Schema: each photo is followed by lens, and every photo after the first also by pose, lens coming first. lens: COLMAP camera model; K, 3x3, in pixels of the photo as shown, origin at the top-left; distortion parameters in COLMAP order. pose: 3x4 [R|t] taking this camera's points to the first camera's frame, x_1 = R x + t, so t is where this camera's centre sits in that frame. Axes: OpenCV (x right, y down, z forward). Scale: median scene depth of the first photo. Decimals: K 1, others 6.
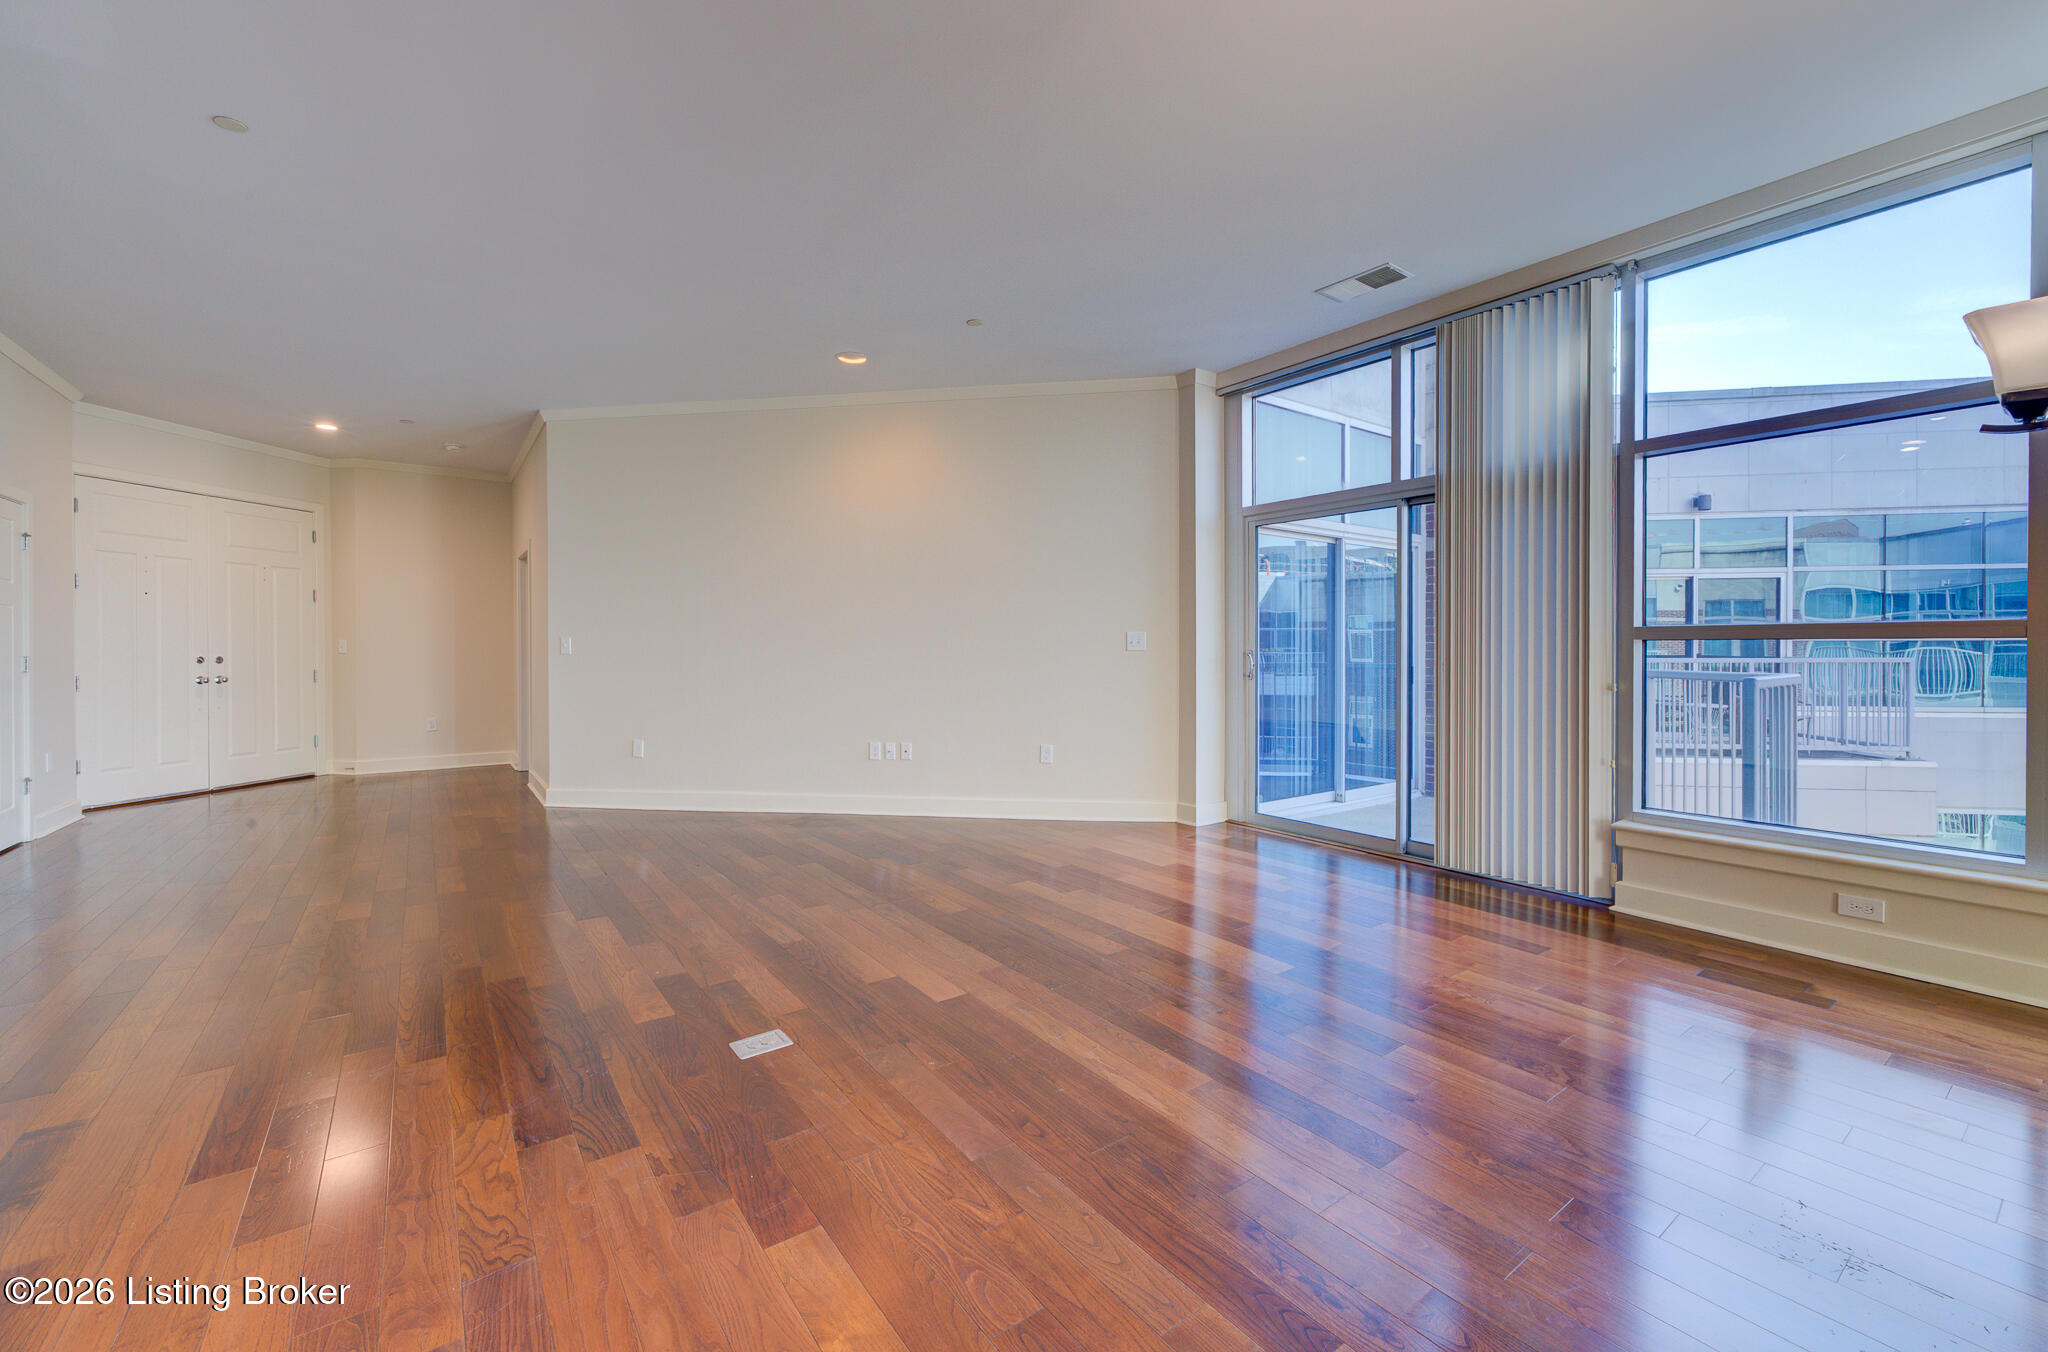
lens RADIAL K [[852.1, 0, 1029.4], [0, 852.1, 656.9], [0, 0, 1]] dist [0.001770, 0.000068]
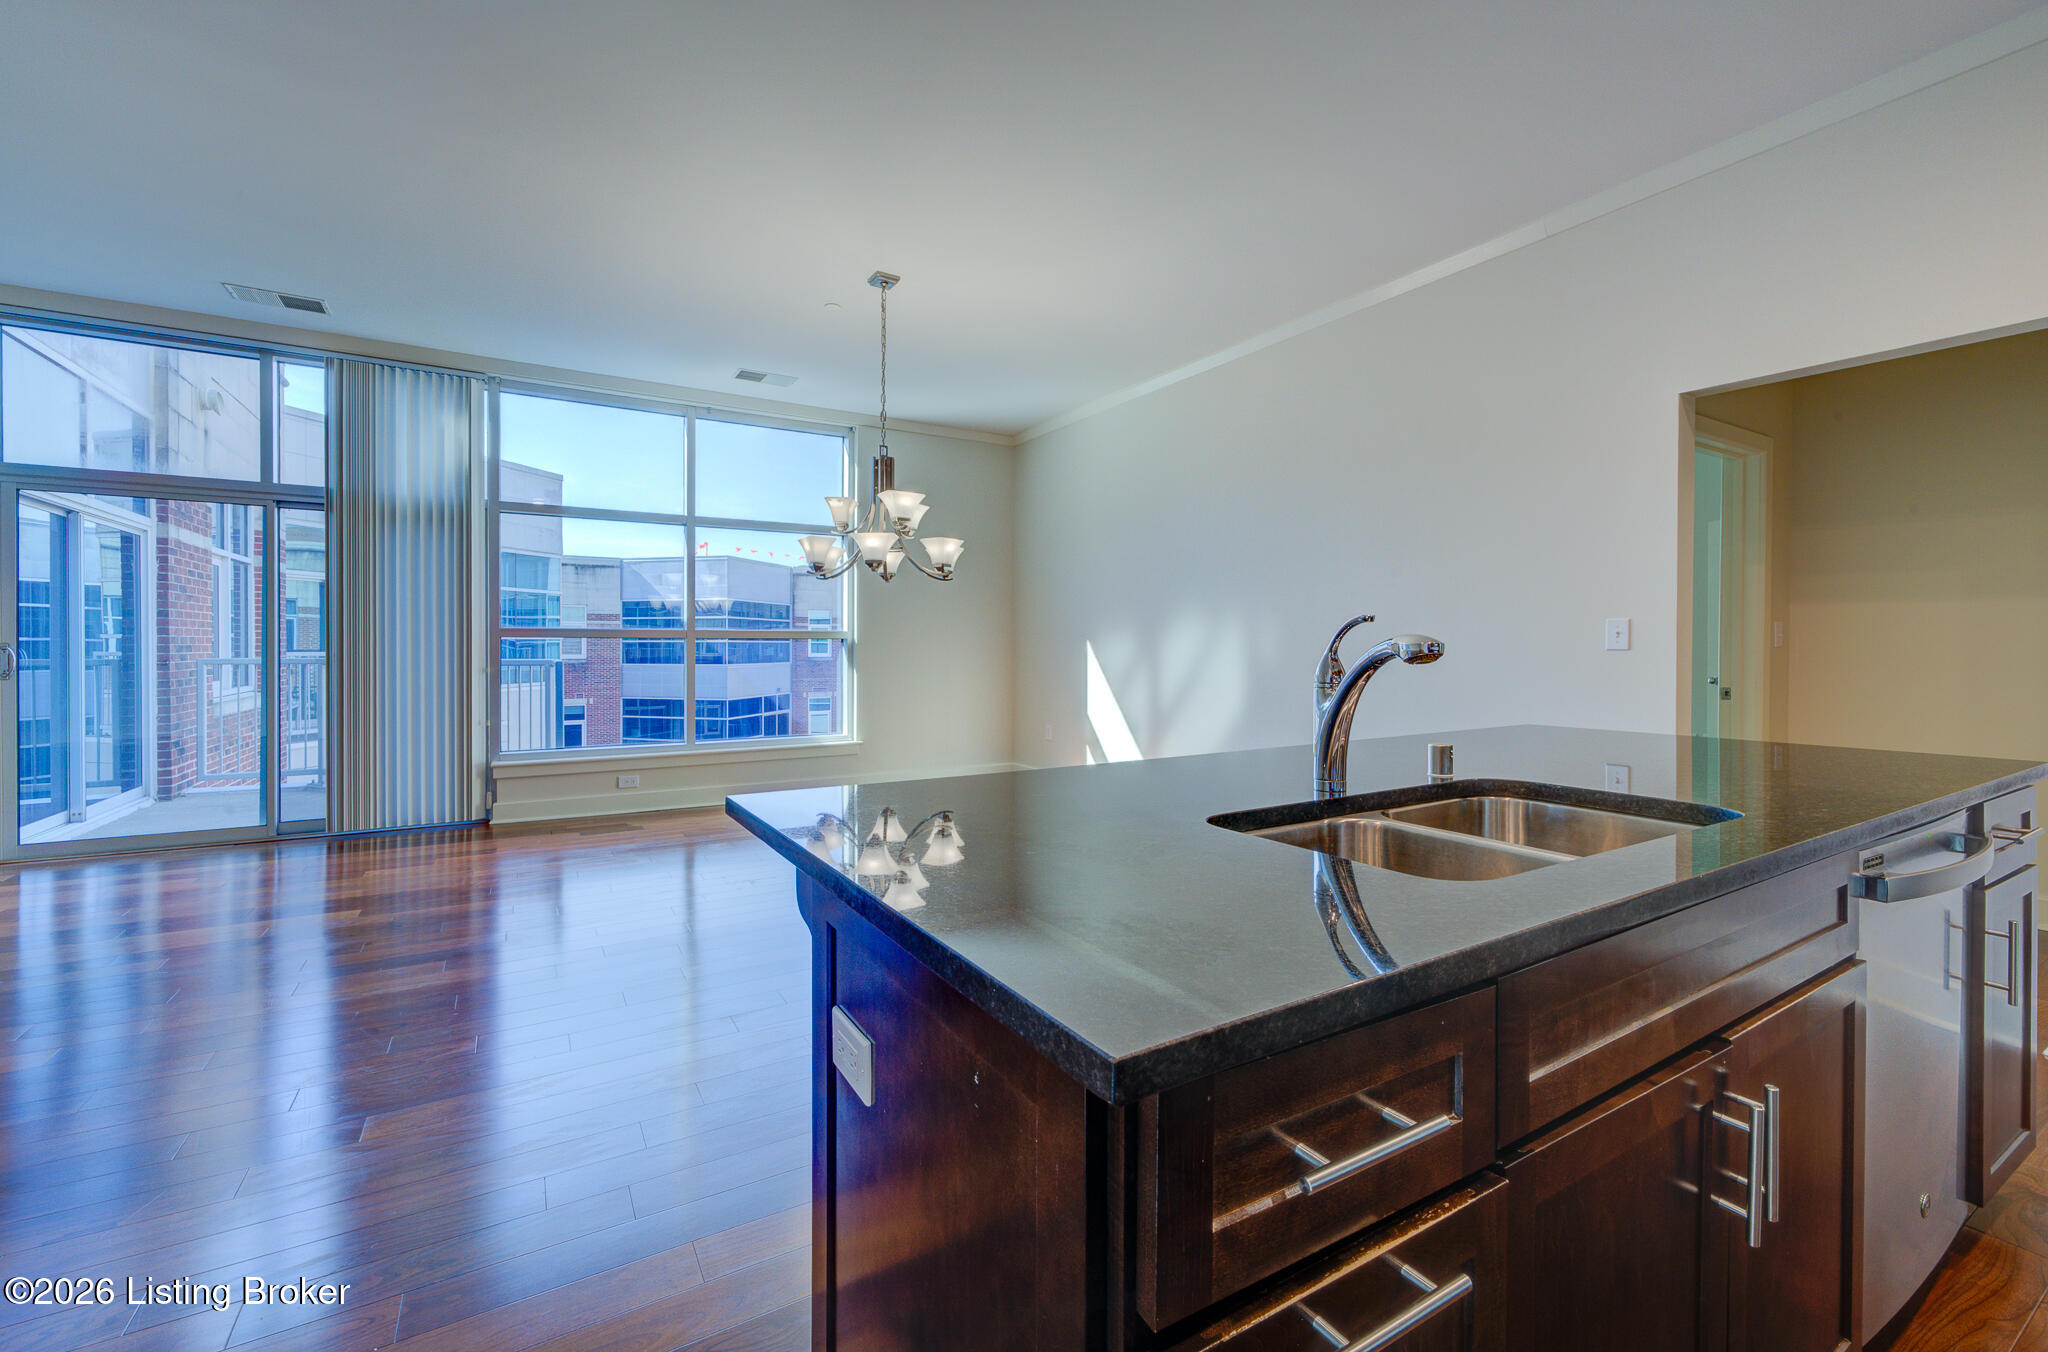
lens RADIAL K [[819.3, 0, 1024.1], [0, 819.3, 648.6], [0, 0, 1]] dist [0.019829, 0.000058]
pose [[0.082837, -0.001388, 0.996562, -0.467388], [0.007882, 0.999969, 0.000738, 0.005246], [-0.996532, 0.007793, 0.082846, -0.010945]]
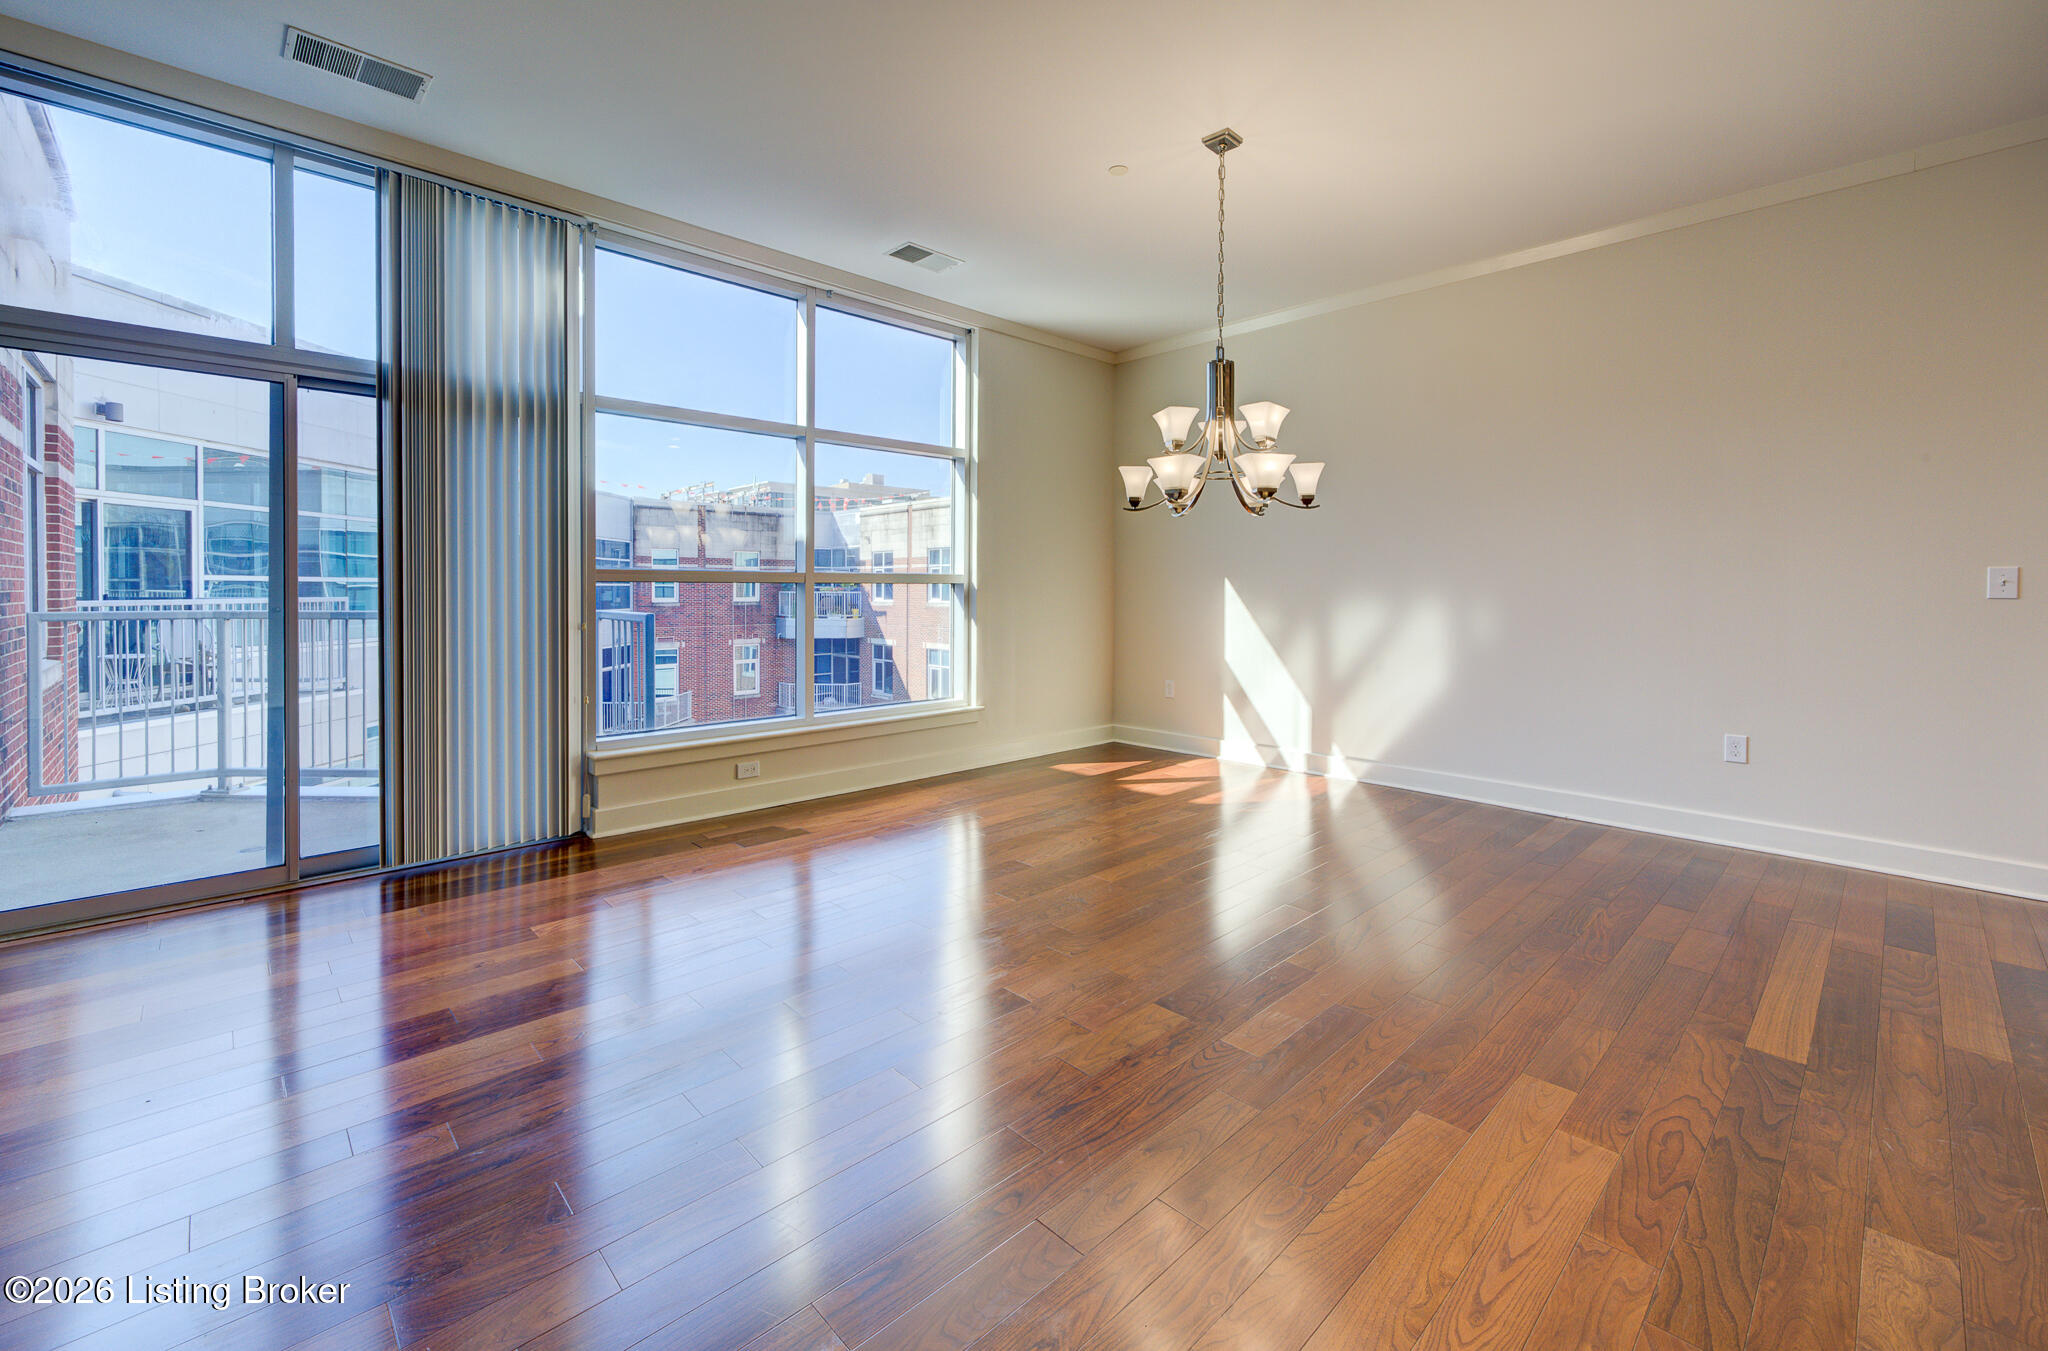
lens RADIAL K [[857.8, 0, 1028.1], [0, 857.8, 593.4], [0, 0, 1]] dist [0.017966, 0.000106]
pose [[-0.134772, -0.002832, 0.990873, -0.323183], [0.007564, 0.999964, 0.003886, -0.002791], [-0.990848, 0.008018, -0.134746, 0.452105]]
